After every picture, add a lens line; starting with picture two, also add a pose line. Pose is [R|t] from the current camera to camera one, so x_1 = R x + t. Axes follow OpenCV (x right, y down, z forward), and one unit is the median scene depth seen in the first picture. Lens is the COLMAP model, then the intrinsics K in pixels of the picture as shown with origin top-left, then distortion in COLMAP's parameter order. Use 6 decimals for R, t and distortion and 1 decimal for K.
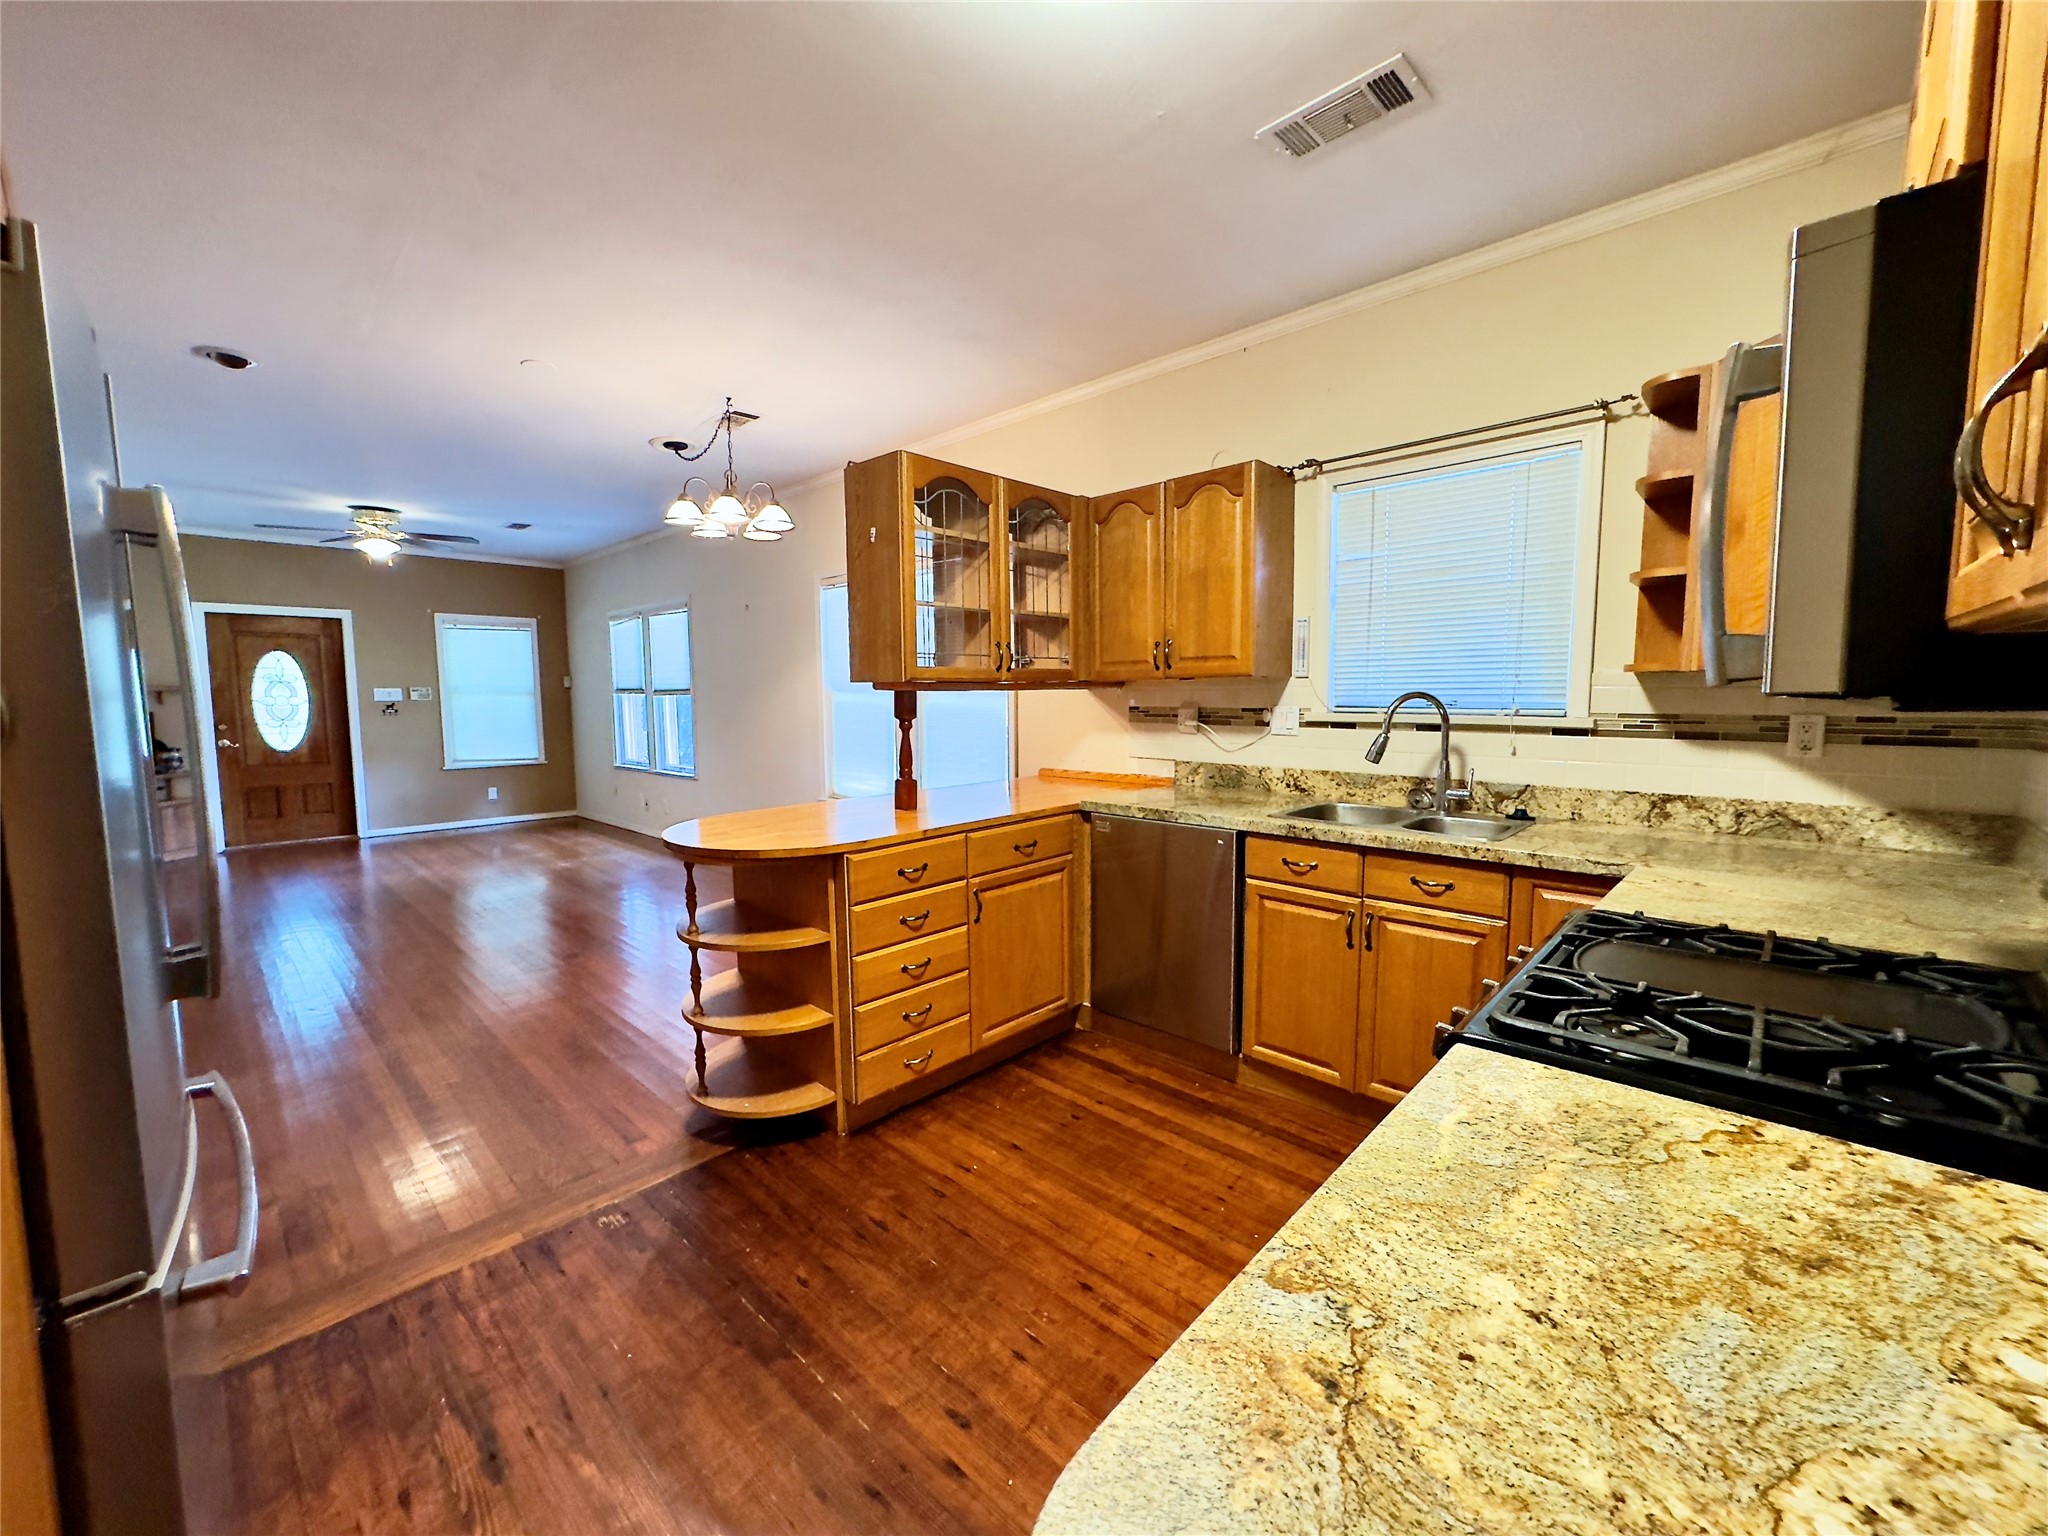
lens RADIAL K [[814.8, 0, 1026.0], [0, 814.8, 766.8], [0, 0, 1]] dist [-0.003920, -0.000821]
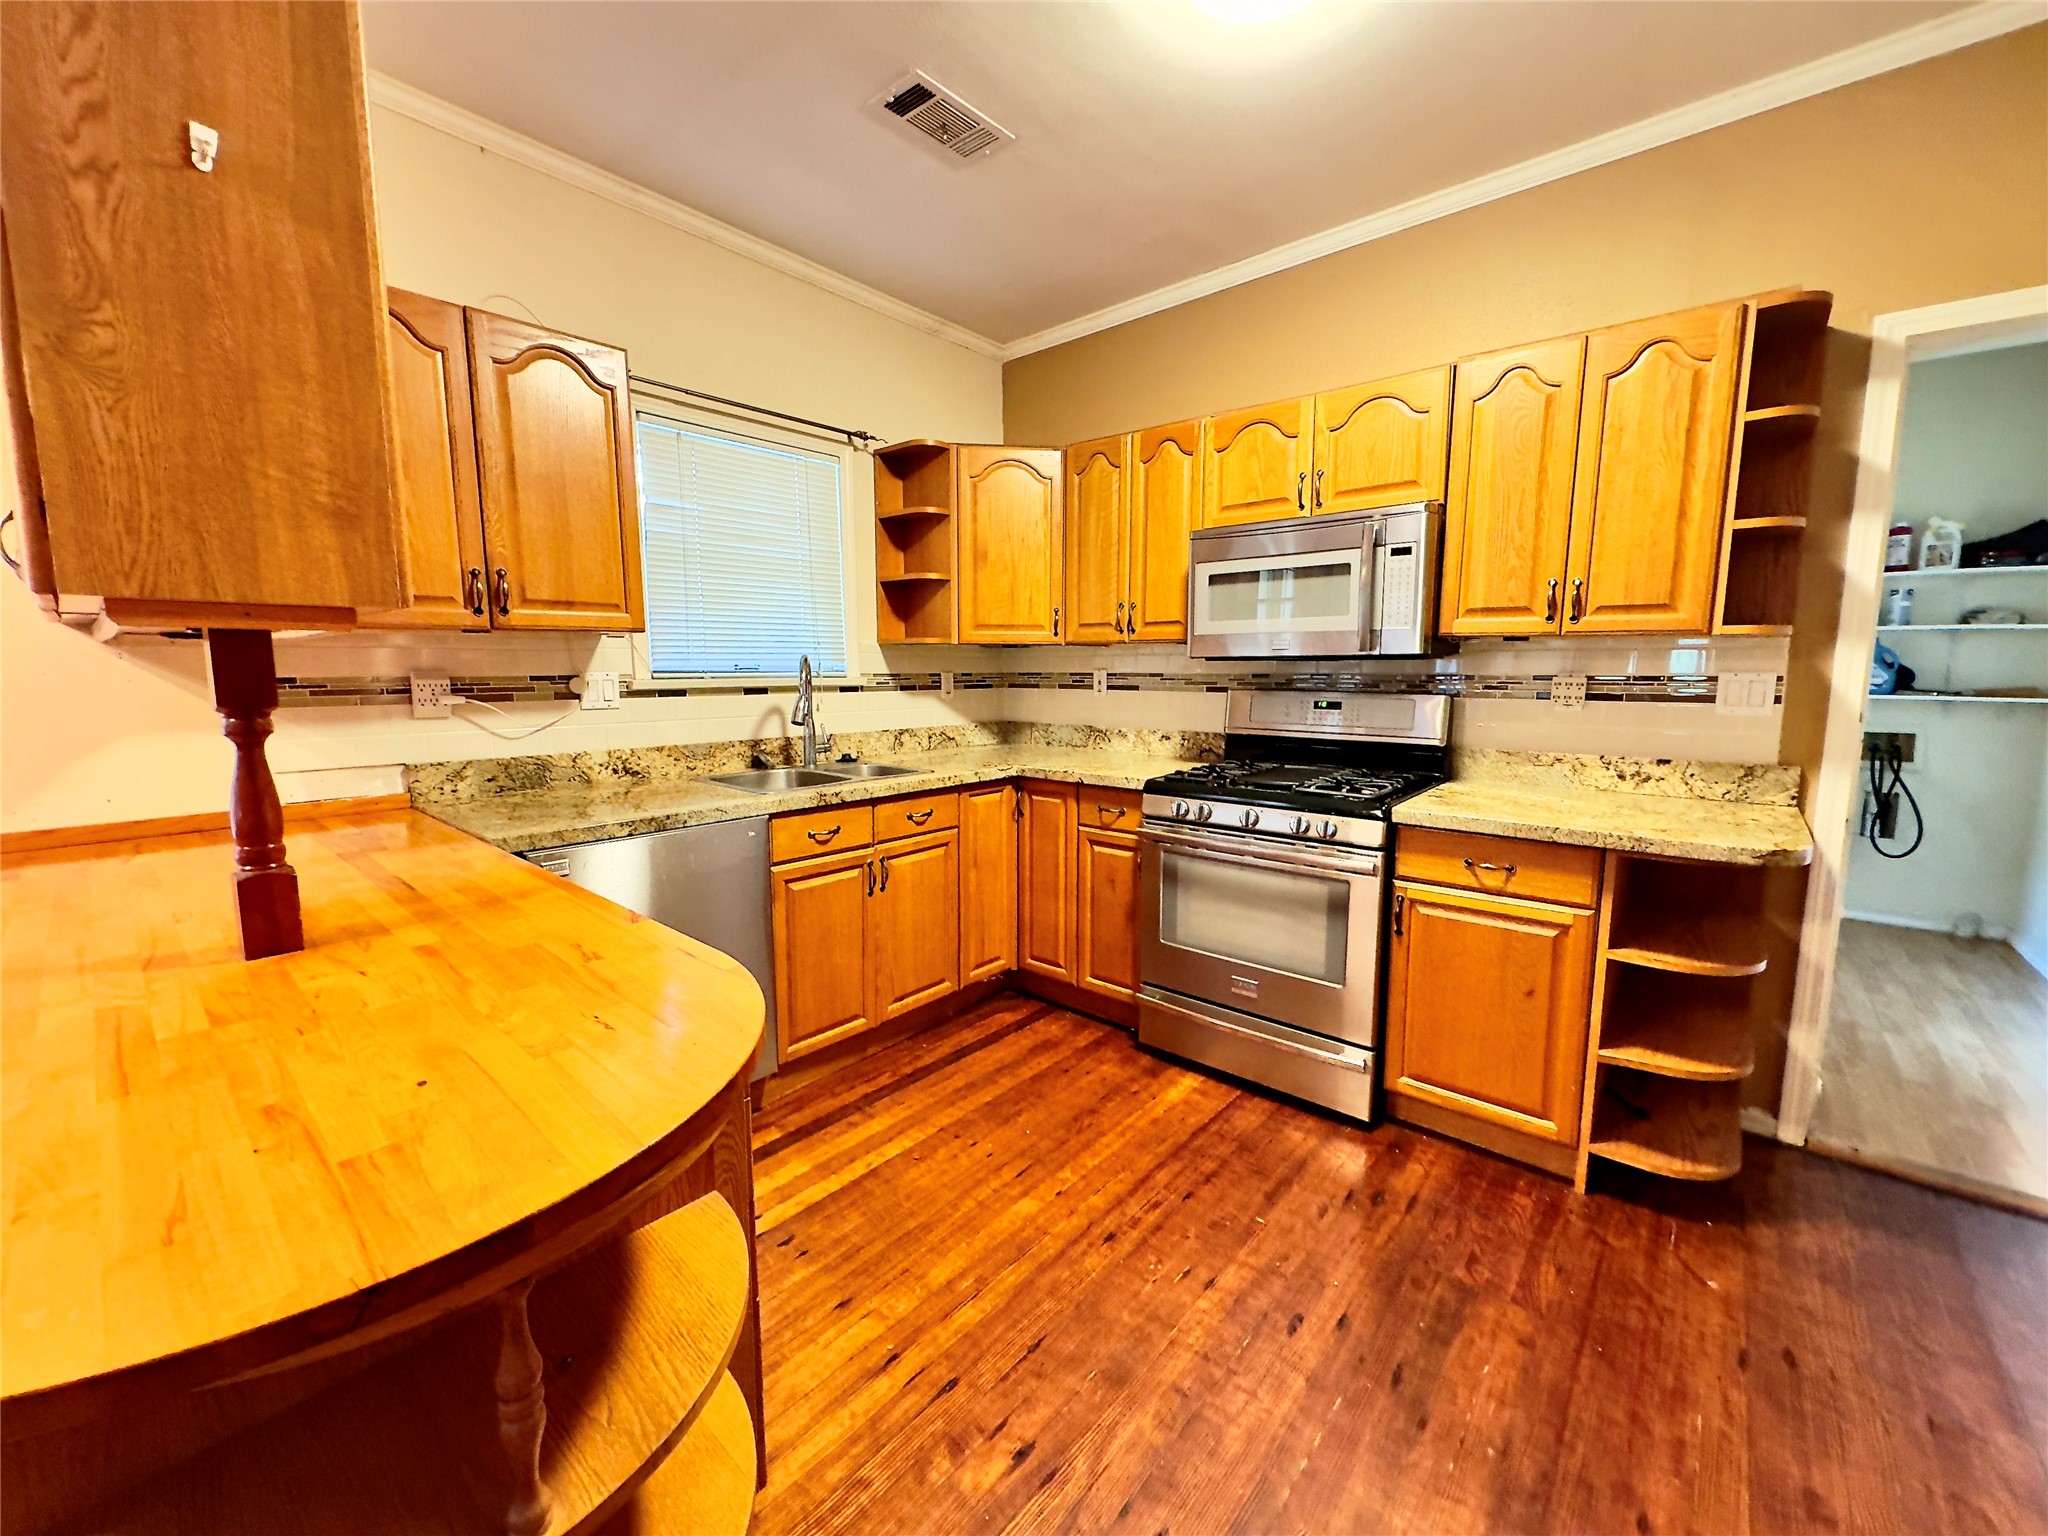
lens RADIAL K [[814.8, 0, 1024.4], [0, 814.8, 766.5], [0, 0, 1]] dist [-0.003920, -0.000821]
pose [[-0.051911, -0.118679, 0.991575, -0.464835], [0.090508, 0.988268, 0.123022, -0.041166], [-0.994542, 0.096131, -0.040560, 0.591449]]
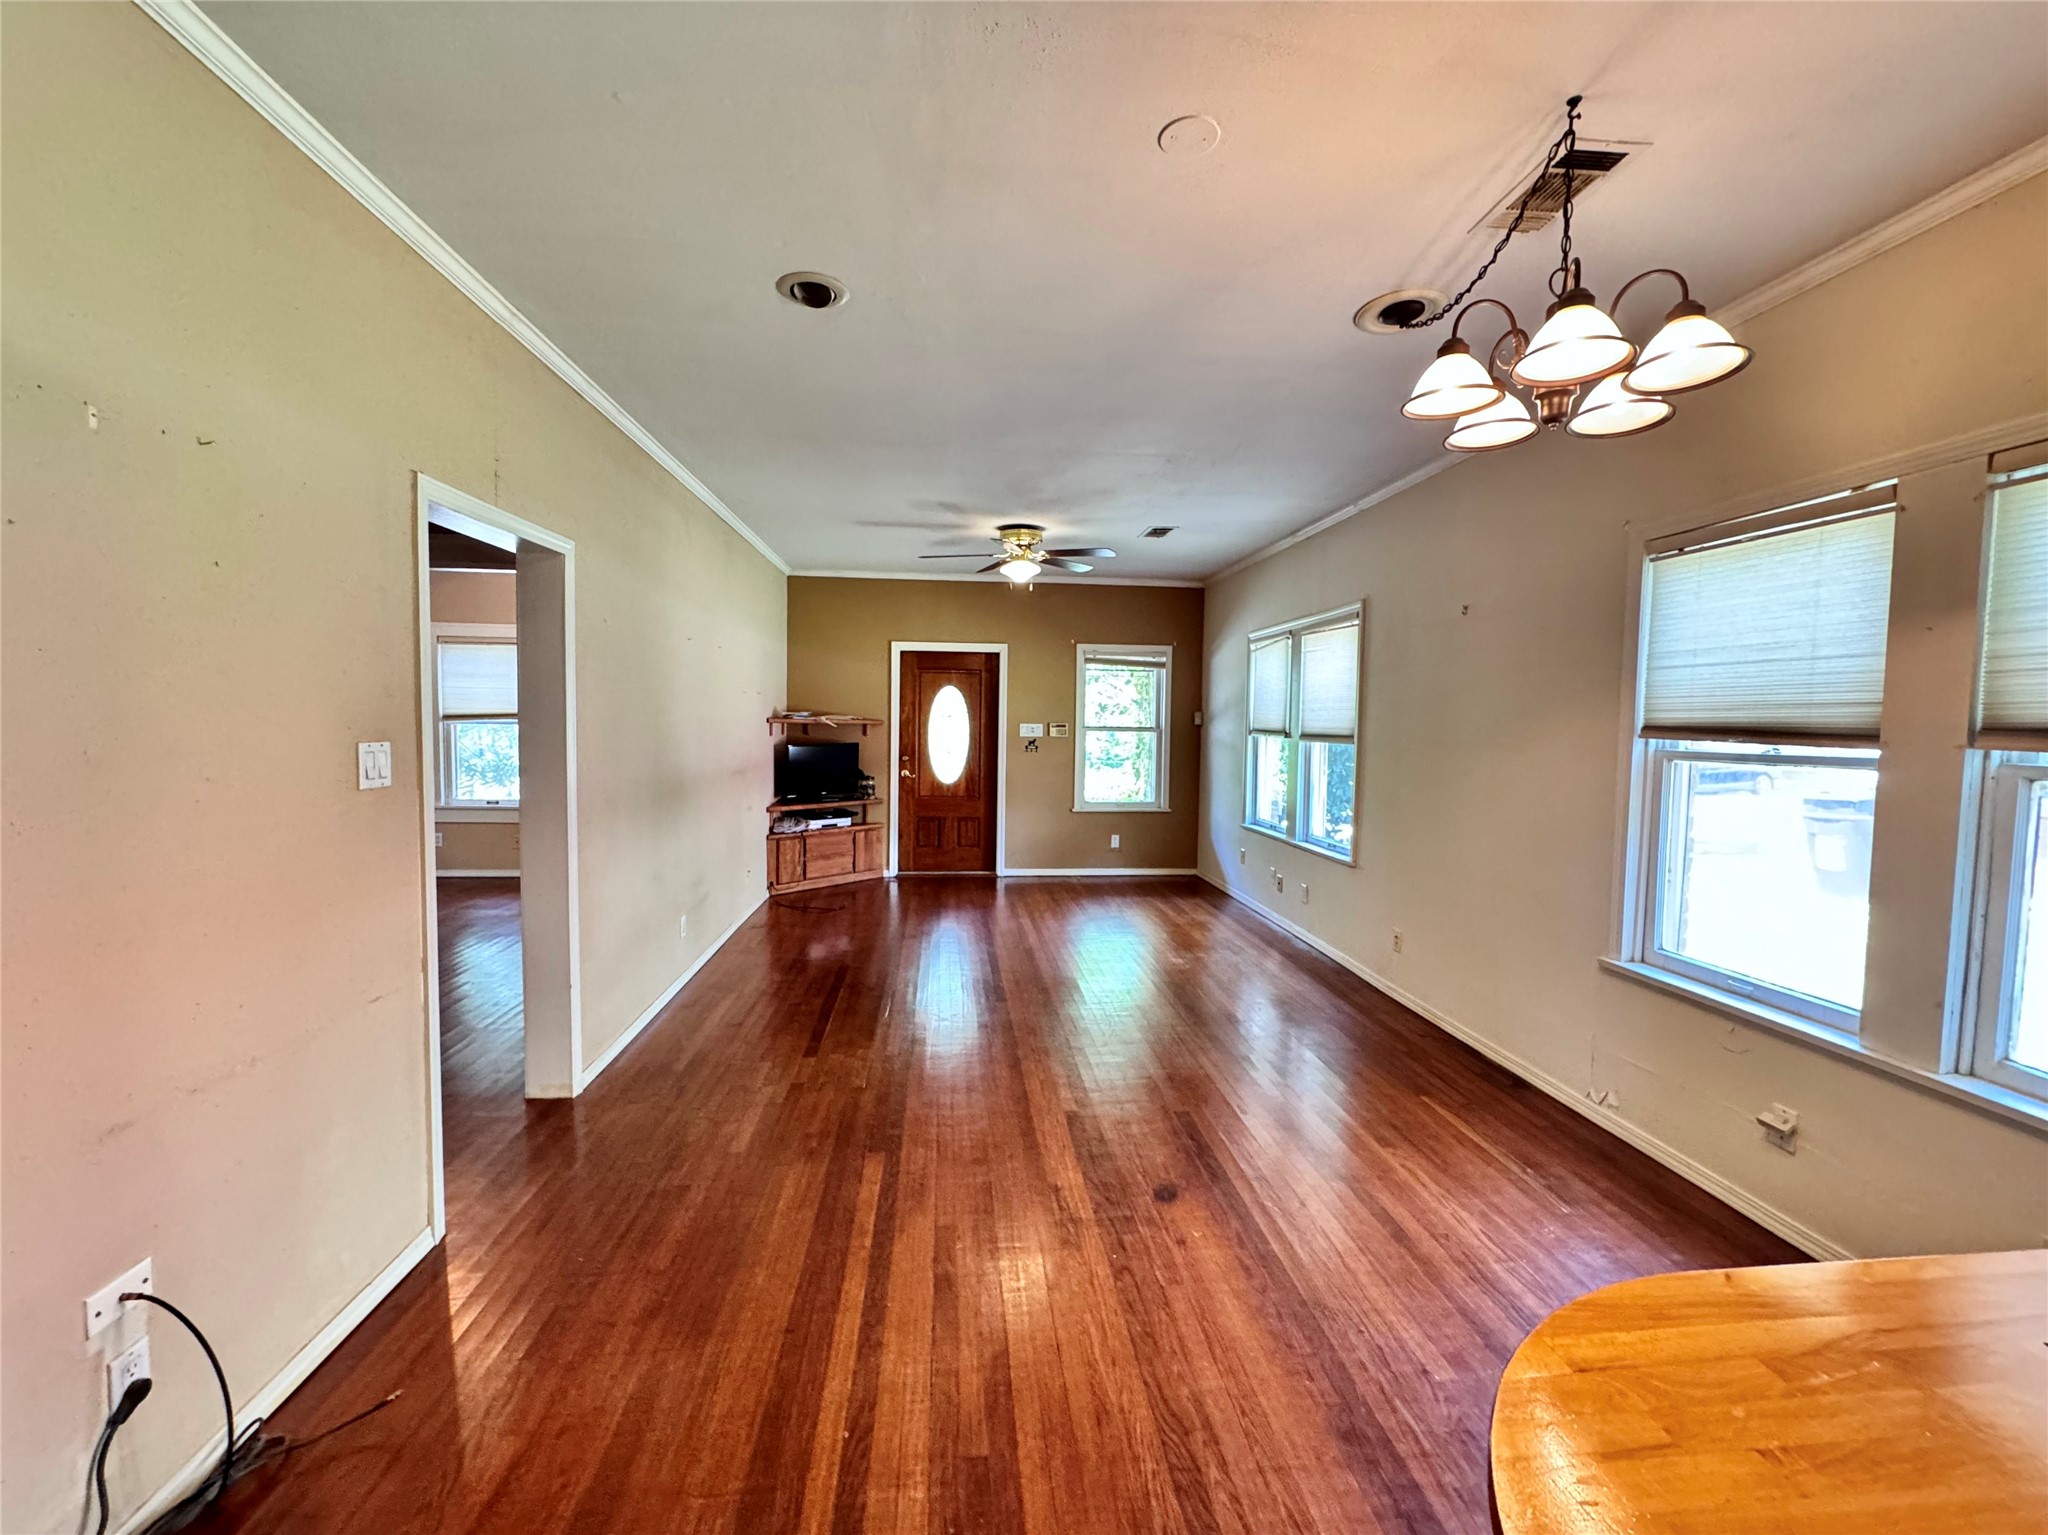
lens RADIAL K [[814.8, 0, 1024.8], [0, 814.8, 771.9], [0, 0, 1]] dist [-0.003920, -0.000821]
pose [[0.749740, 0.058157, -0.659172, -0.208223], [-0.076203, 0.997091, 0.001297, -0.055368], [0.657330, 0.049259, 0.751992, 0.371537]]
